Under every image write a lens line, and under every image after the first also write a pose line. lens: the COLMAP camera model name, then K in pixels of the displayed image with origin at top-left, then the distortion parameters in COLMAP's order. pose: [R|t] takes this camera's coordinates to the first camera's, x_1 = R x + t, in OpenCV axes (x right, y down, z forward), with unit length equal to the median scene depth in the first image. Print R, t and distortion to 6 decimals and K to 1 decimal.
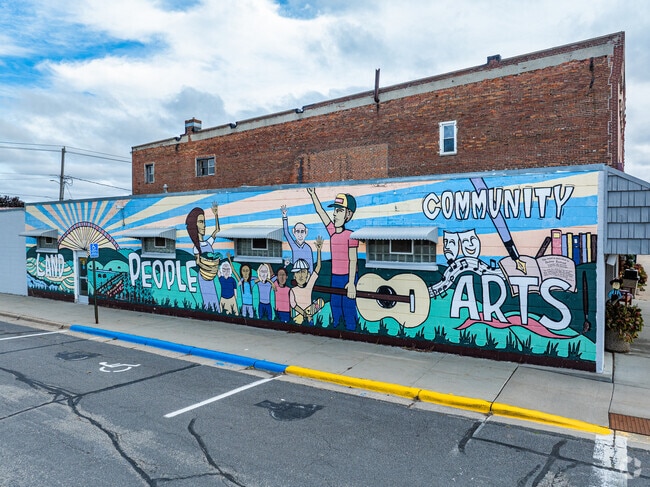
lens RADIAL K [[459.0, 0, 325.0], [0, 459.0, 243.5], [0, 0, 1]] dist [-0.008620, -0.002596]
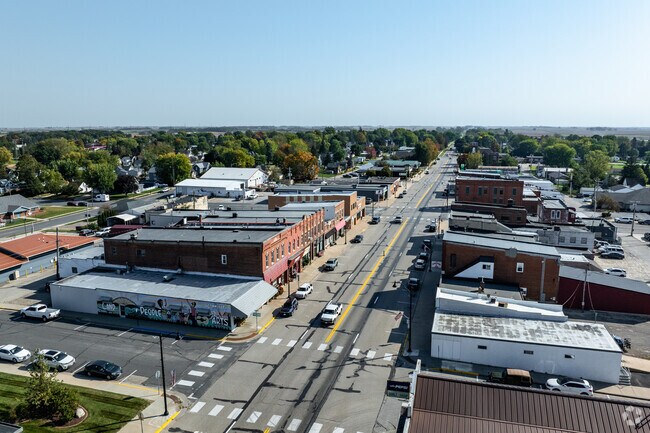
lens RADIAL K [[478.1, 0, 325.0], [0, 478.1, 216.5], [0, 0, 1]] dist [-0.043773, 0.001071]
pose [[0.957107, -0.042784, 0.286558, -0.038068], [-0.001015, 0.988536, 0.150981, -1.832244], [-0.289733, -0.144796, 0.946091, -4.347339]]
